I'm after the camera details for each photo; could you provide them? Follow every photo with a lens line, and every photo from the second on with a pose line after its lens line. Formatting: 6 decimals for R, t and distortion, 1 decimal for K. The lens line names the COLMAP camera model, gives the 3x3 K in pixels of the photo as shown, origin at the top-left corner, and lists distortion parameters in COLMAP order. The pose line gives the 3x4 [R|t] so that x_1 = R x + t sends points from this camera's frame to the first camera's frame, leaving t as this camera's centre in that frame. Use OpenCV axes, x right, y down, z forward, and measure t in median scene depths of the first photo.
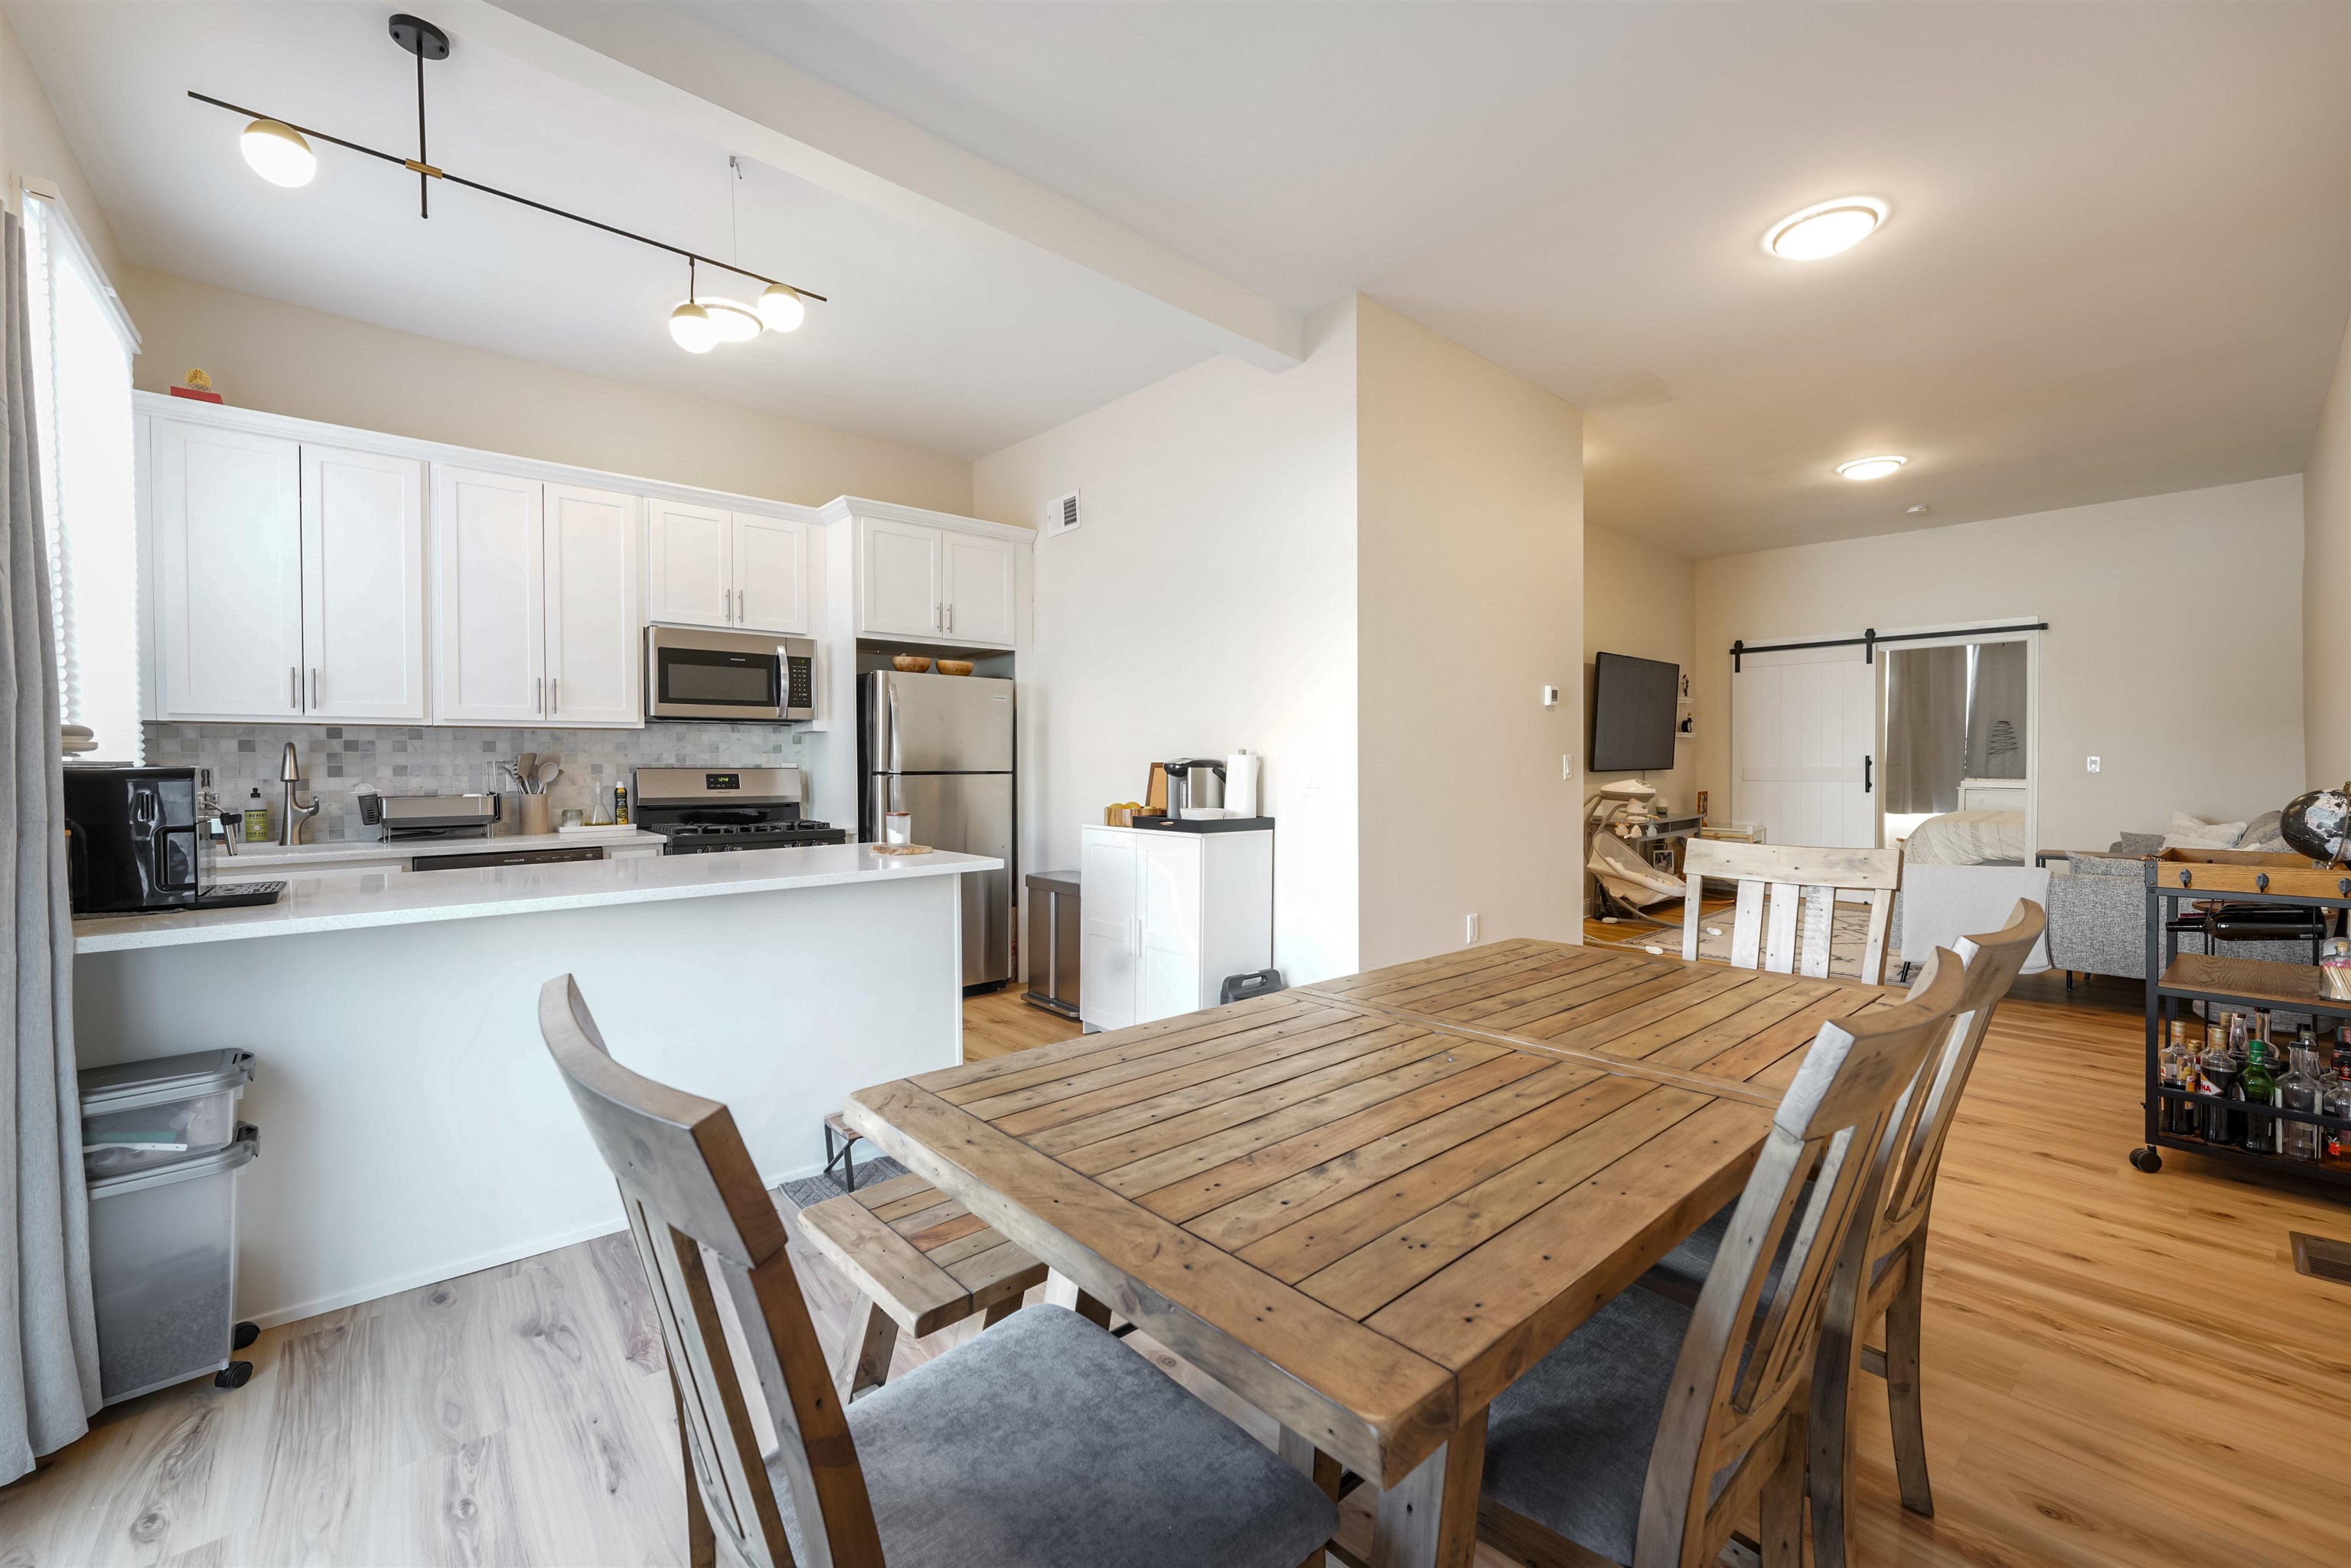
lens RADIAL K [[948.0, 0, 1183.9], [0, 948.0, 773.4], [0, 0, 1]] dist [-0.004195, 0.001346]
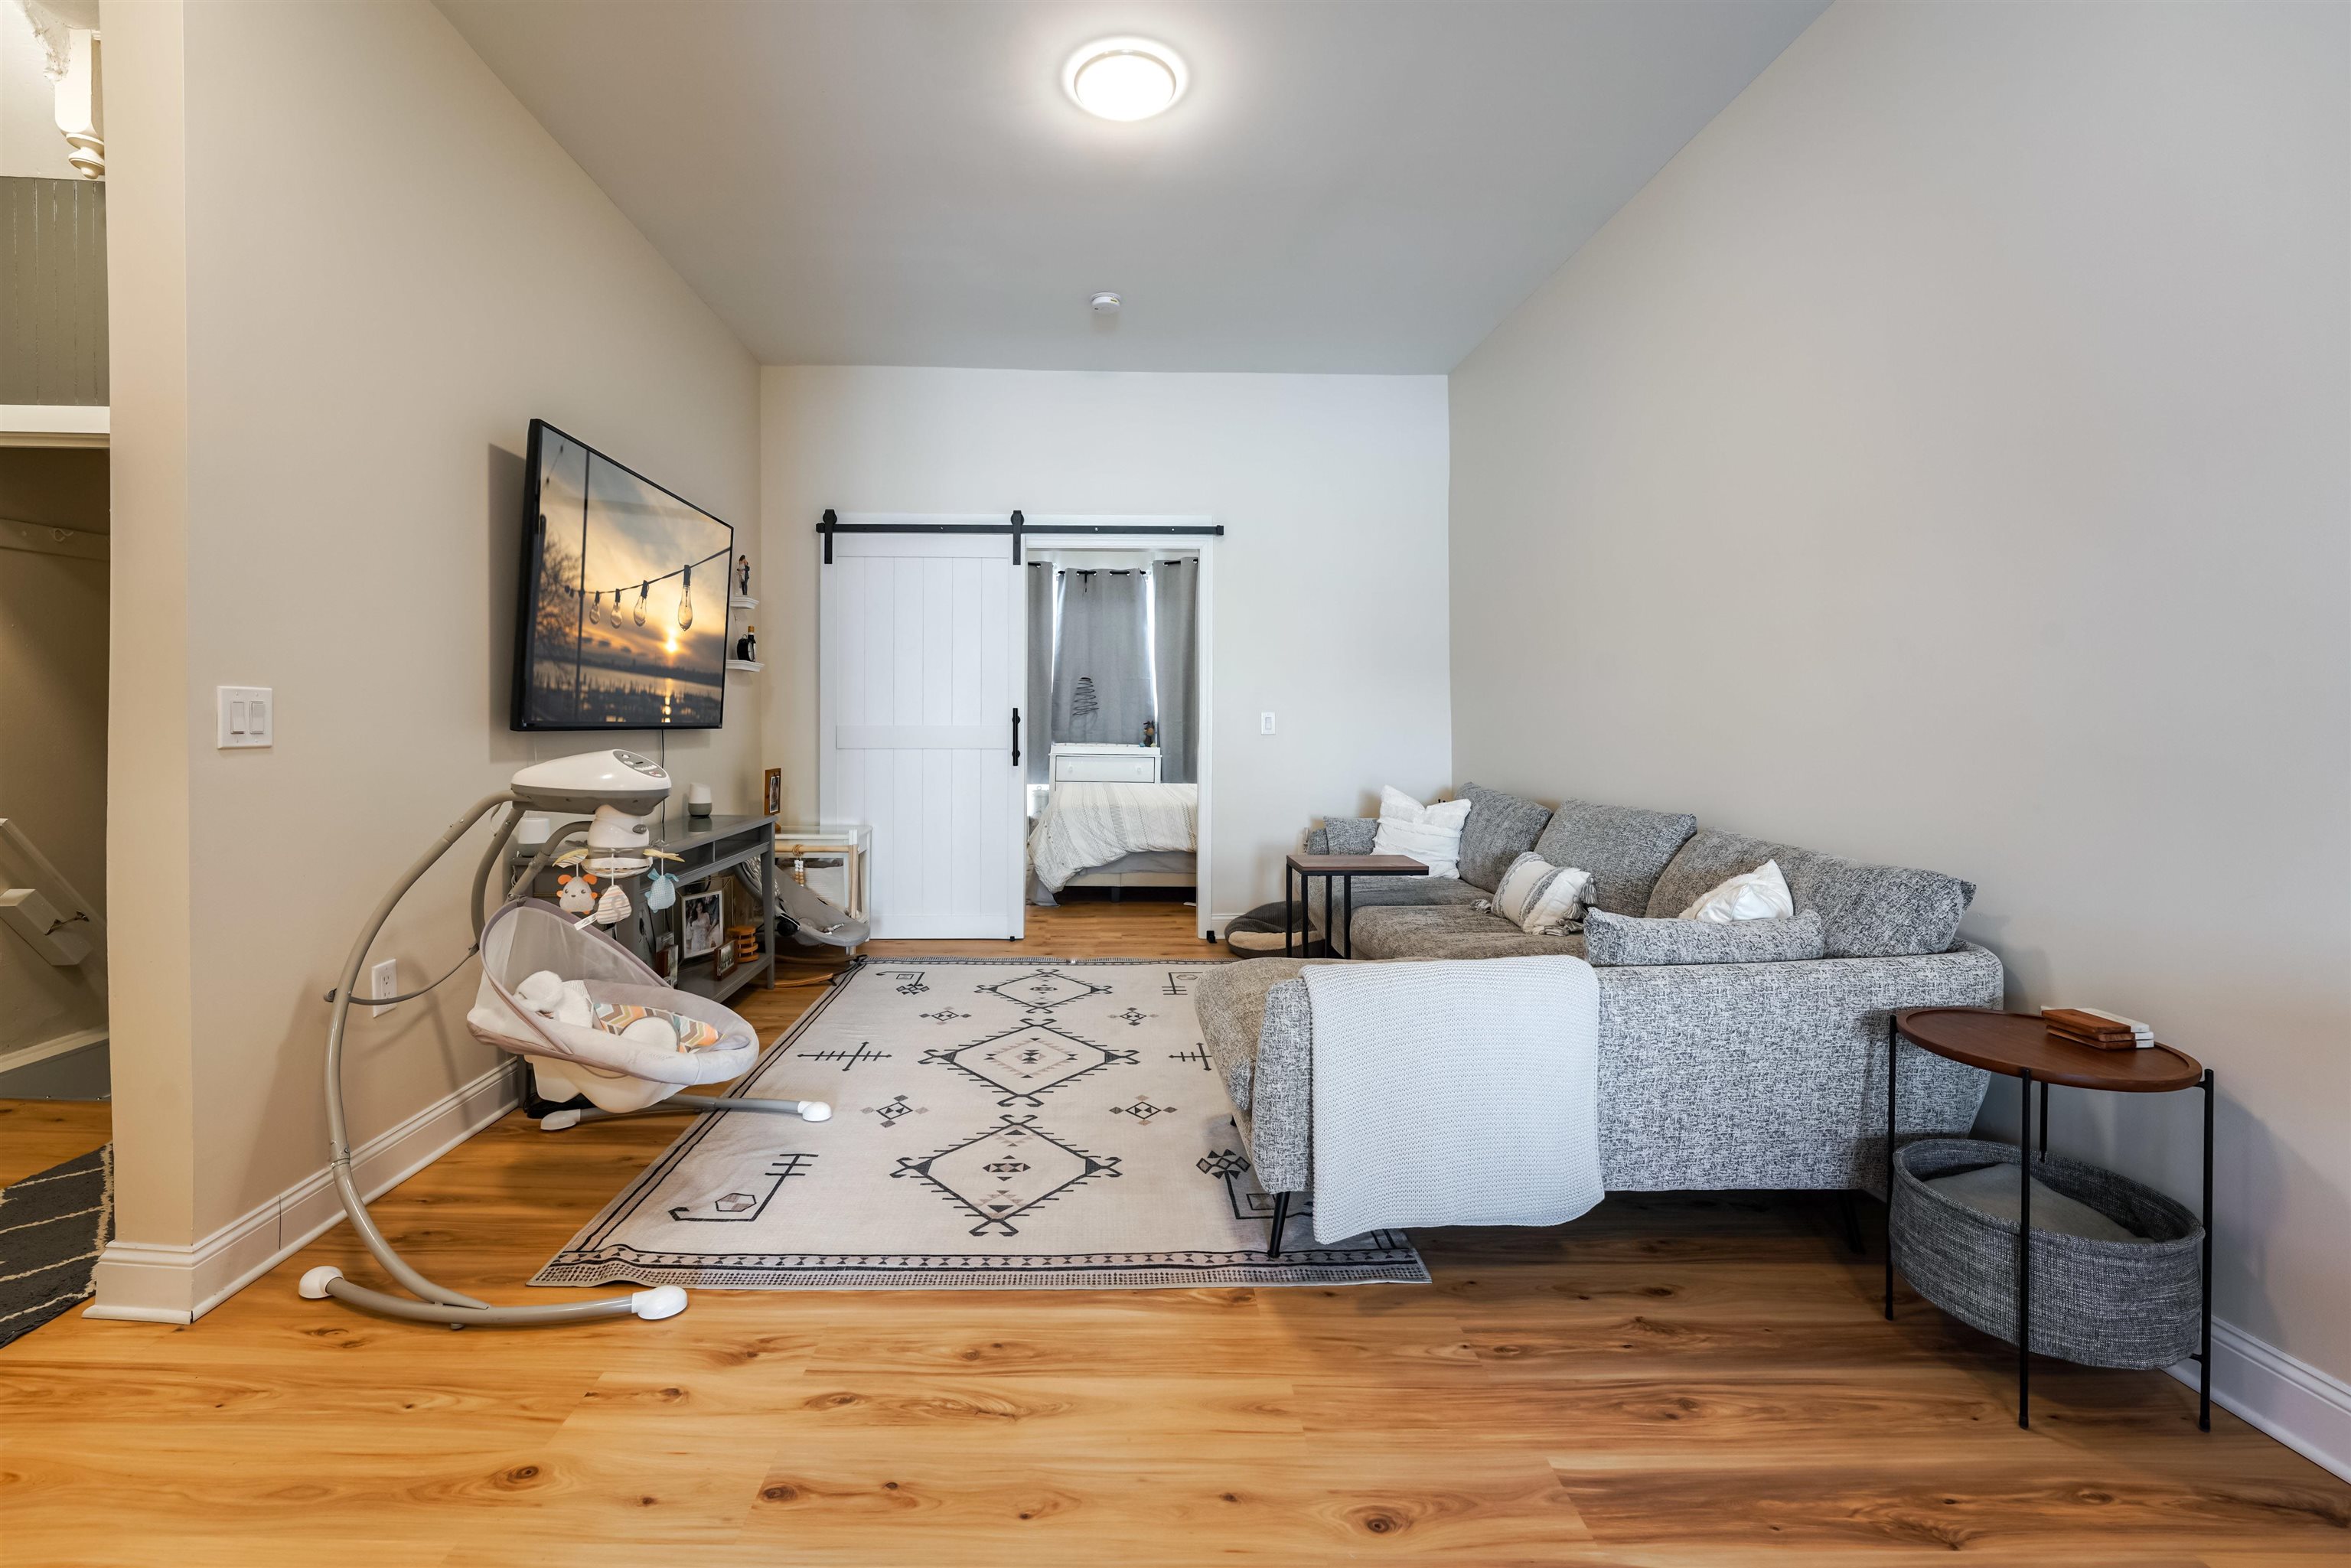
lens RADIAL K [[948.0, 0, 1107.2], [0, 948.0, 741.1], [0, 0, 1]] dist [-0.004195, 0.001346]
pose [[0.659211, -0.004567, 0.751944, 0.494845], [0.002099, 0.999989, 0.004234, 0.000824], [-0.751955, -0.001213, 0.659214, 0.930987]]
